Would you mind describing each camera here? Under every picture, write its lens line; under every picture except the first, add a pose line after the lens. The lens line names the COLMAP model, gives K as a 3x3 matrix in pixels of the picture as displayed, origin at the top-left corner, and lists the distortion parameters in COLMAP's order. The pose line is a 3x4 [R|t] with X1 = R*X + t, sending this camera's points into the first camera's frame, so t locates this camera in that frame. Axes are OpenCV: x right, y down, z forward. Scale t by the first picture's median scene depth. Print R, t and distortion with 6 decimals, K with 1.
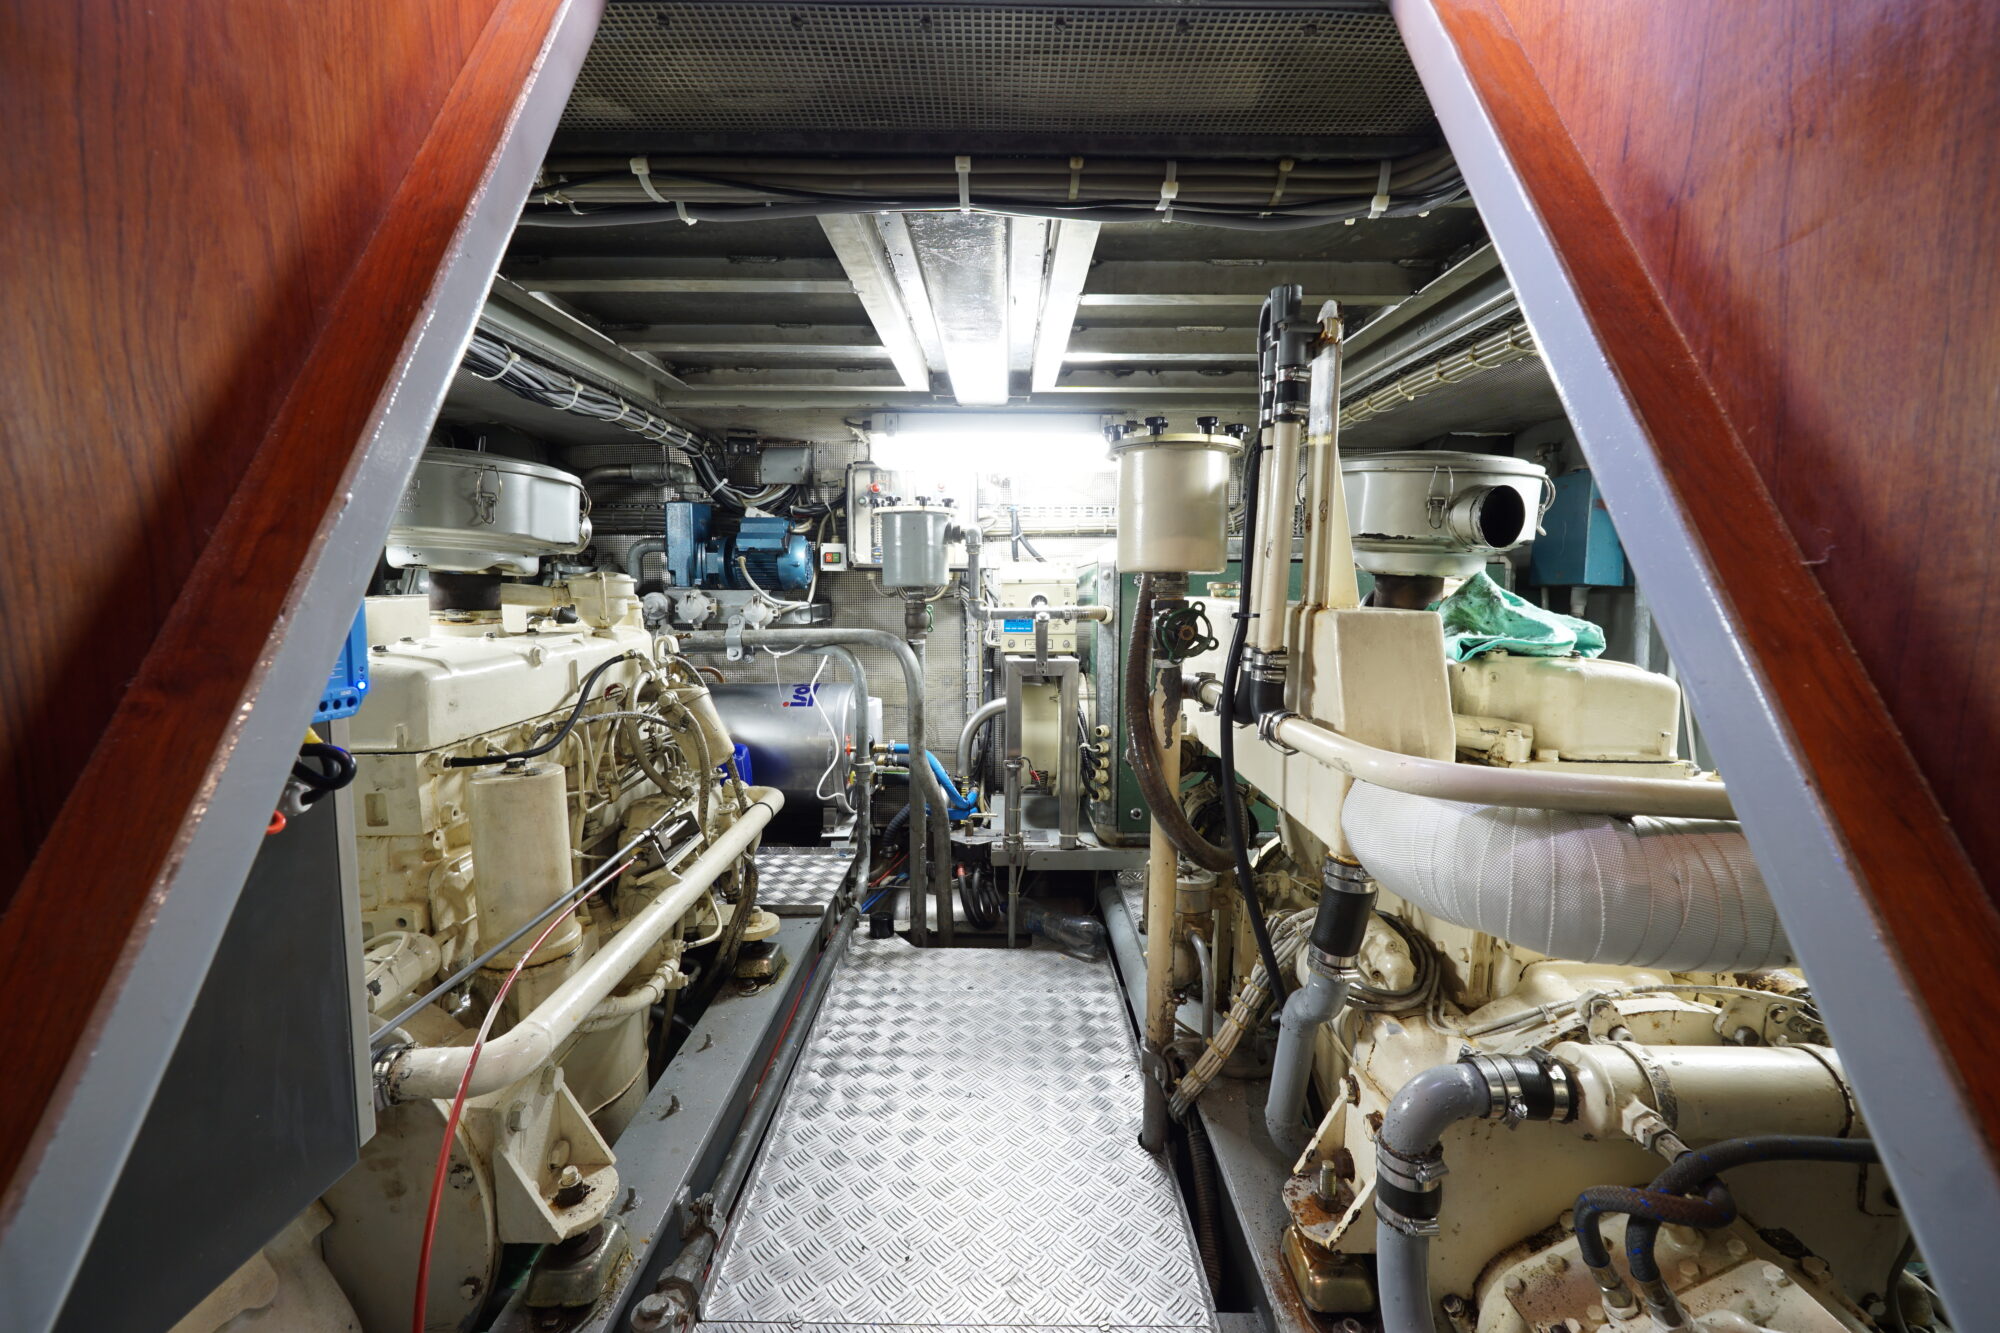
lens RADIAL K [[840.1, 0, 996.0], [0, 840.1, 665.5], [0, 0, 1]] dist [-0.018031, 0.007499]
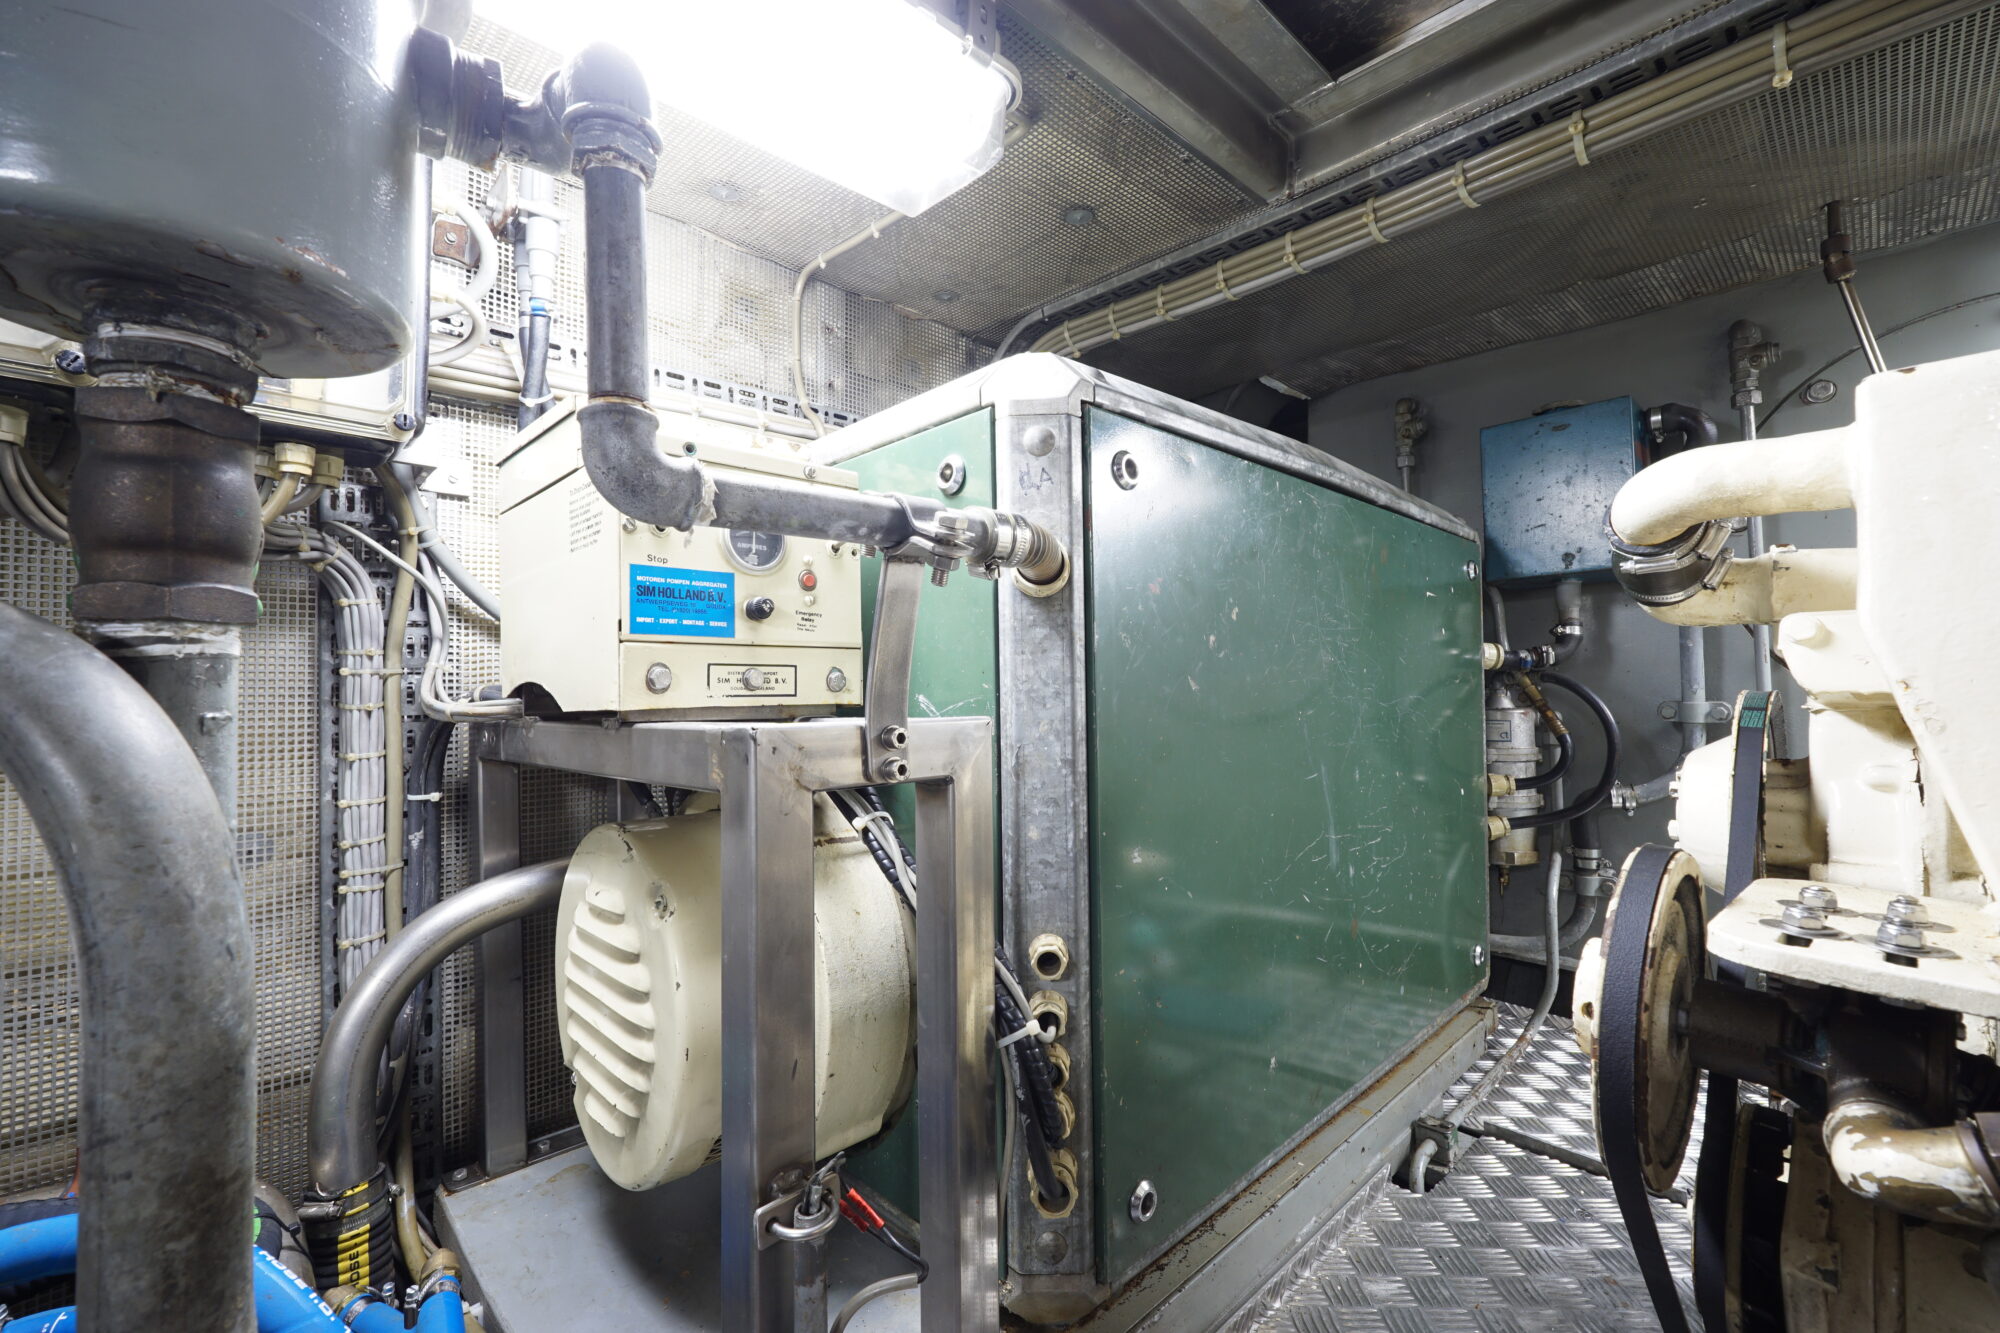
lens RADIAL K [[840.1, 0, 996.0], [0, 840.1, 665.5], [0, 0, 1]] dist [-0.018031, 0.007499]
pose [[0.730624, 0.005288, 0.682760, -0.082574], [0.076029, 0.993121, -0.089050, 0.001088], [-0.678534, 0.116972, 0.725196, 0.735597]]
